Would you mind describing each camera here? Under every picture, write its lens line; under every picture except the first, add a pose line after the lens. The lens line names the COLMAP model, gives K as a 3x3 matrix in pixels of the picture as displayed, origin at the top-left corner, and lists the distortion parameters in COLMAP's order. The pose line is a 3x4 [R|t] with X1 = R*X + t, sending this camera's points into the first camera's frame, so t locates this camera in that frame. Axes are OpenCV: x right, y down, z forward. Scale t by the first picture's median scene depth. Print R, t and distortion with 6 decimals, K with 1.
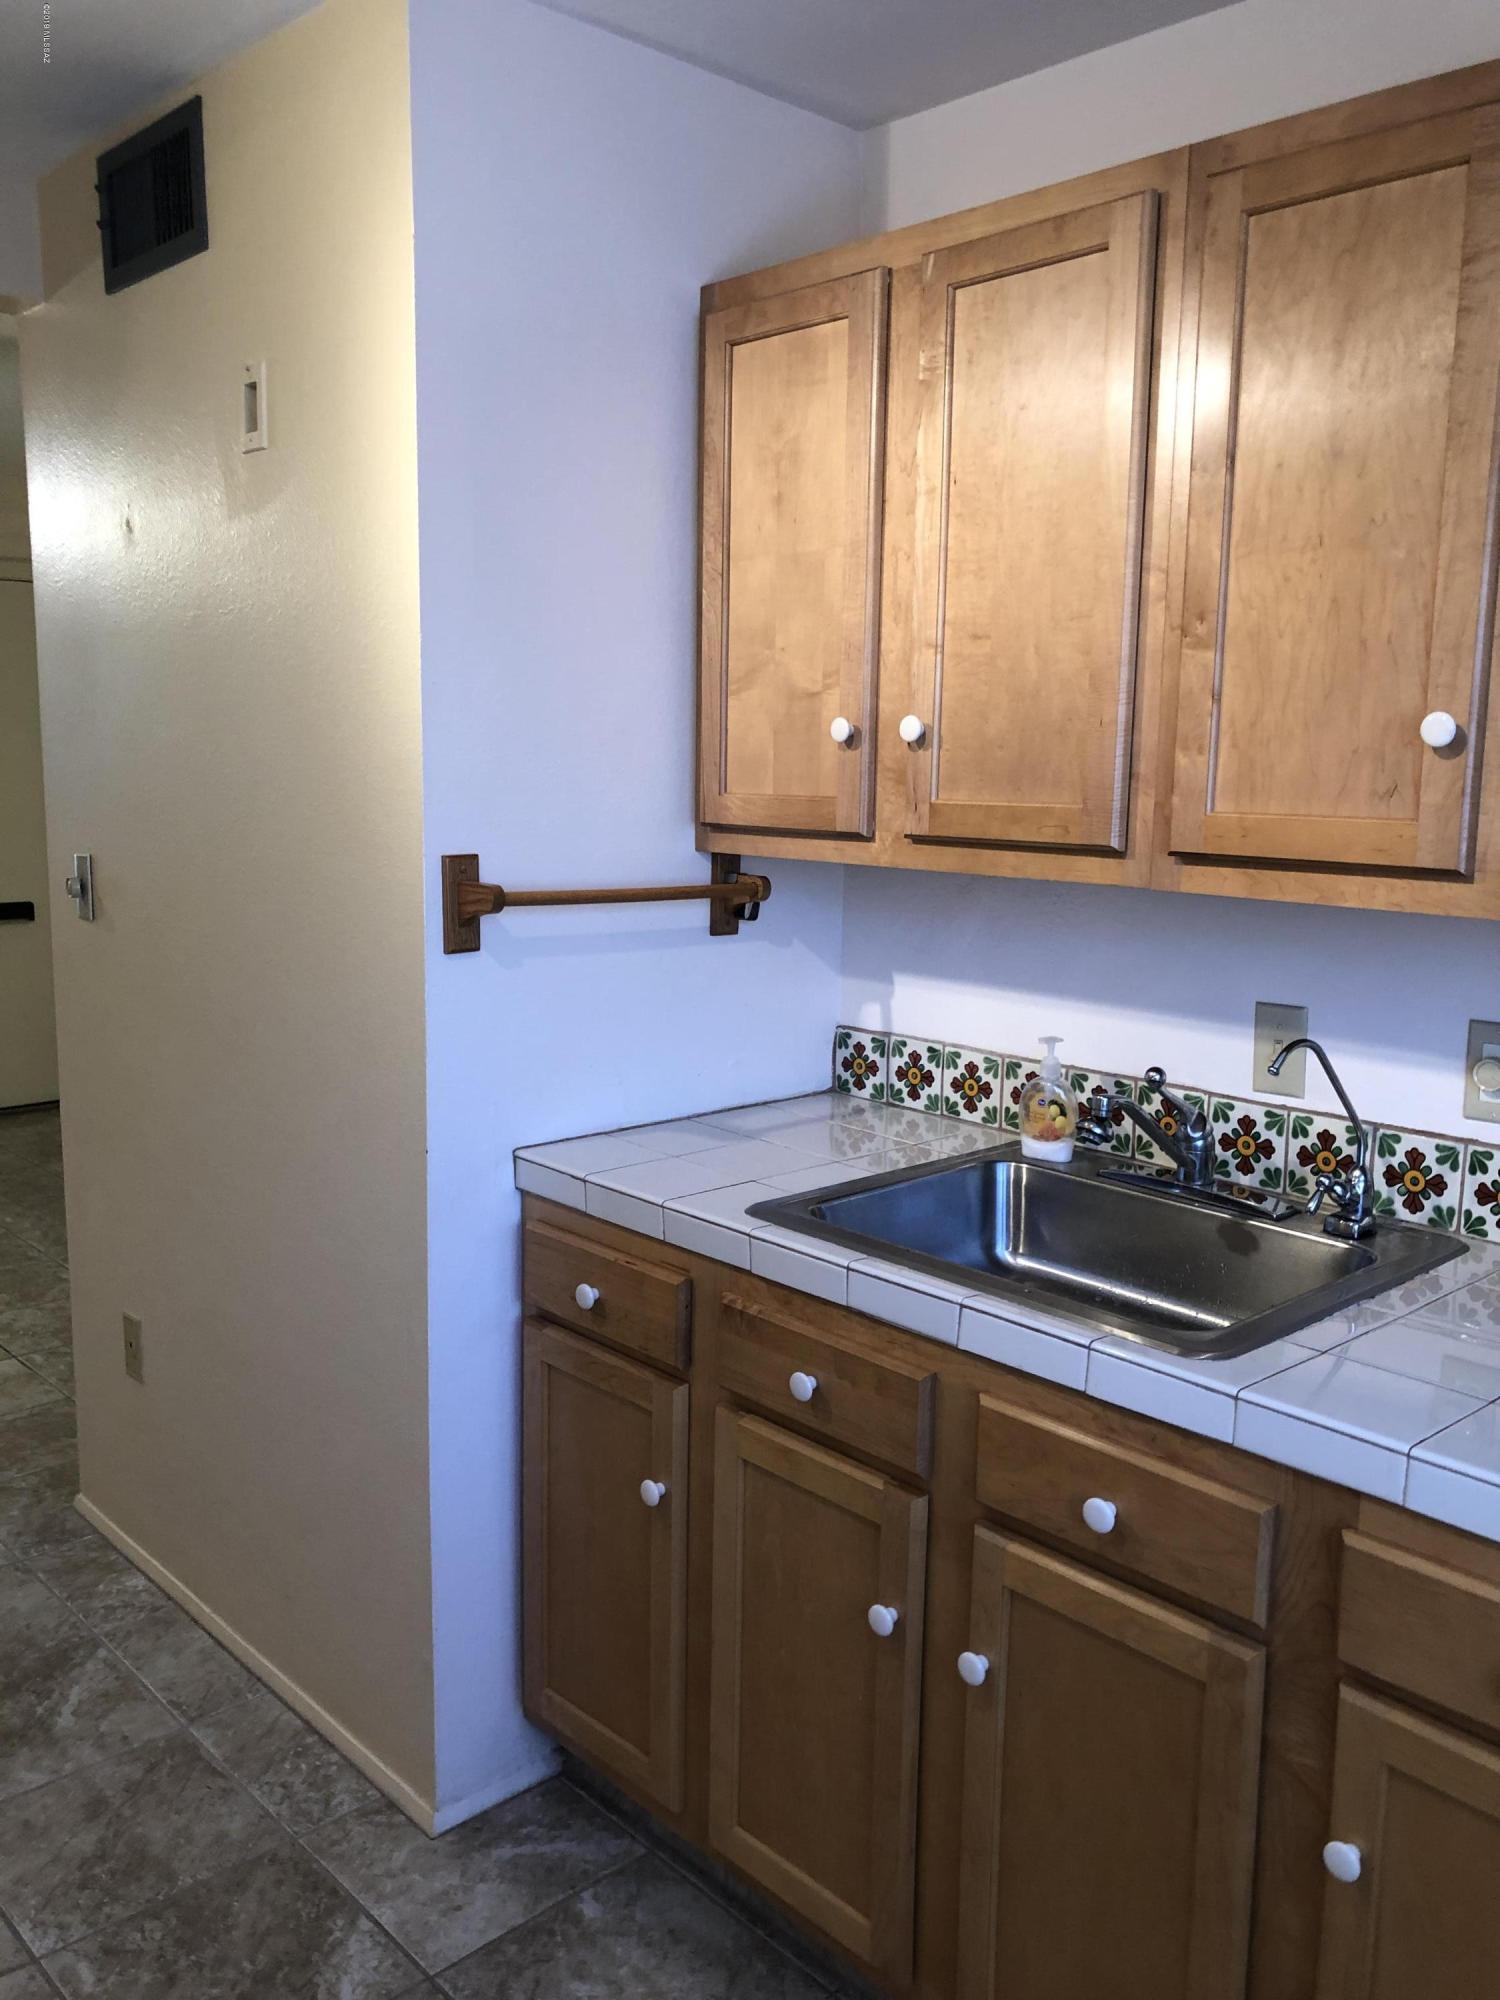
lens RADIAL K [[1633.9, 0, 748.2], [0, 1633.9, 989.6], [0, 0, 1]] dist [0.127777, -0.204852]
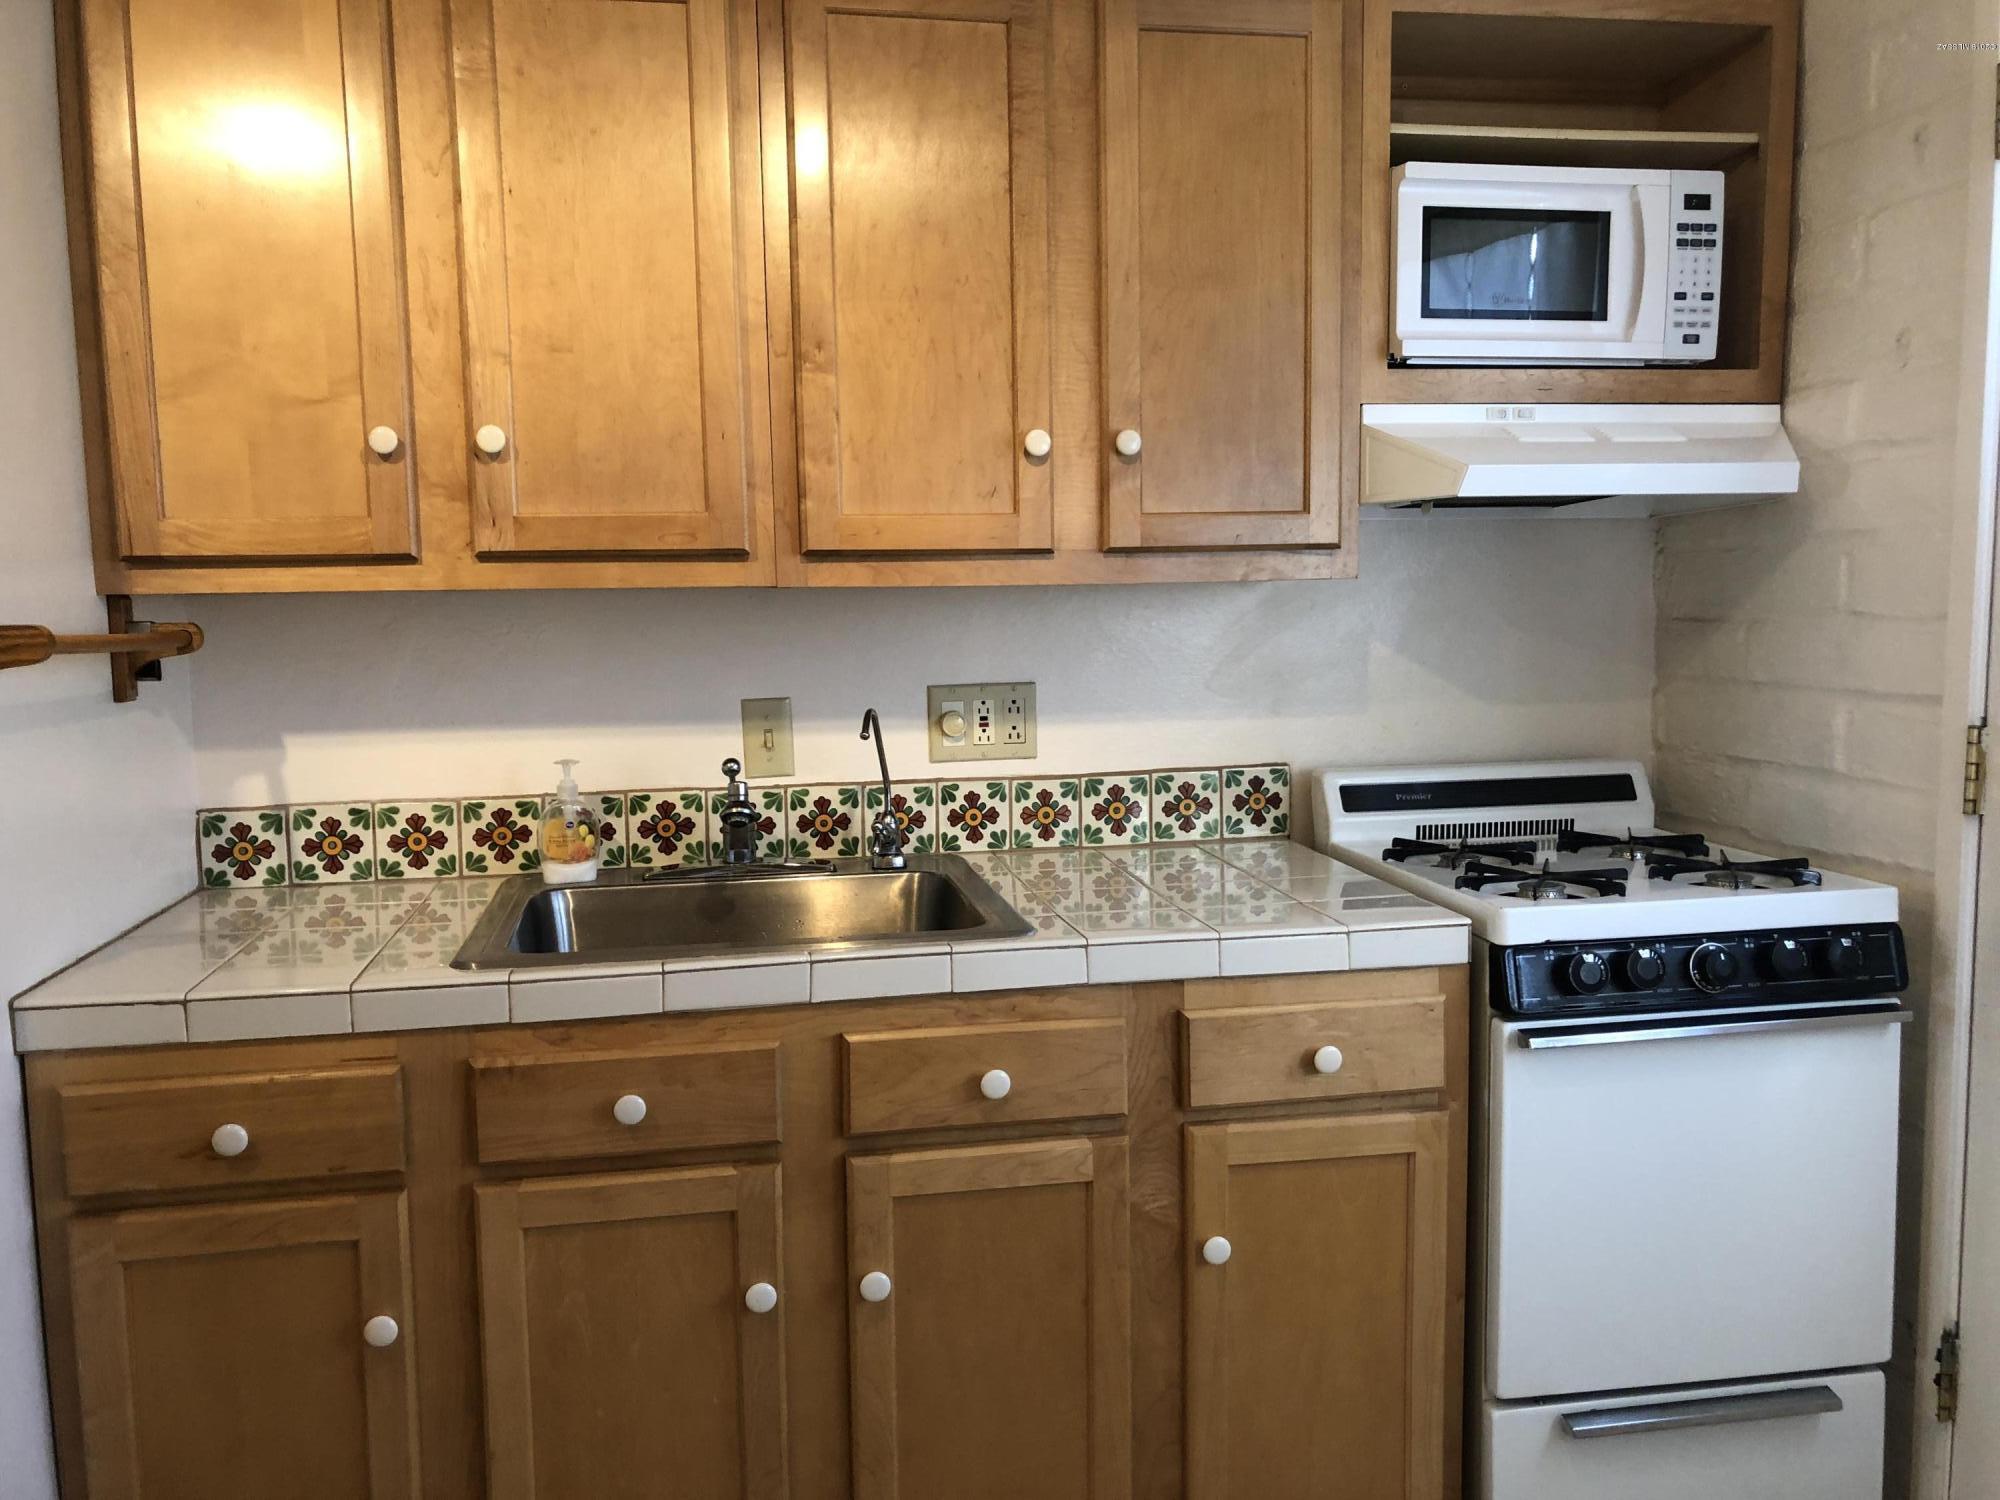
lens RADIAL K [[1633.9, 0, 969.5], [0, 1633.9, 743.3], [0, 0, 1]] dist [0.127777, -0.204852]
pose [[0.541569, -0.101536, 0.834502, -0.583834], [0.148121, 0.988674, 0.024168, 0.034582], [-0.827504, 0.110518, 0.550475, 0.265792]]
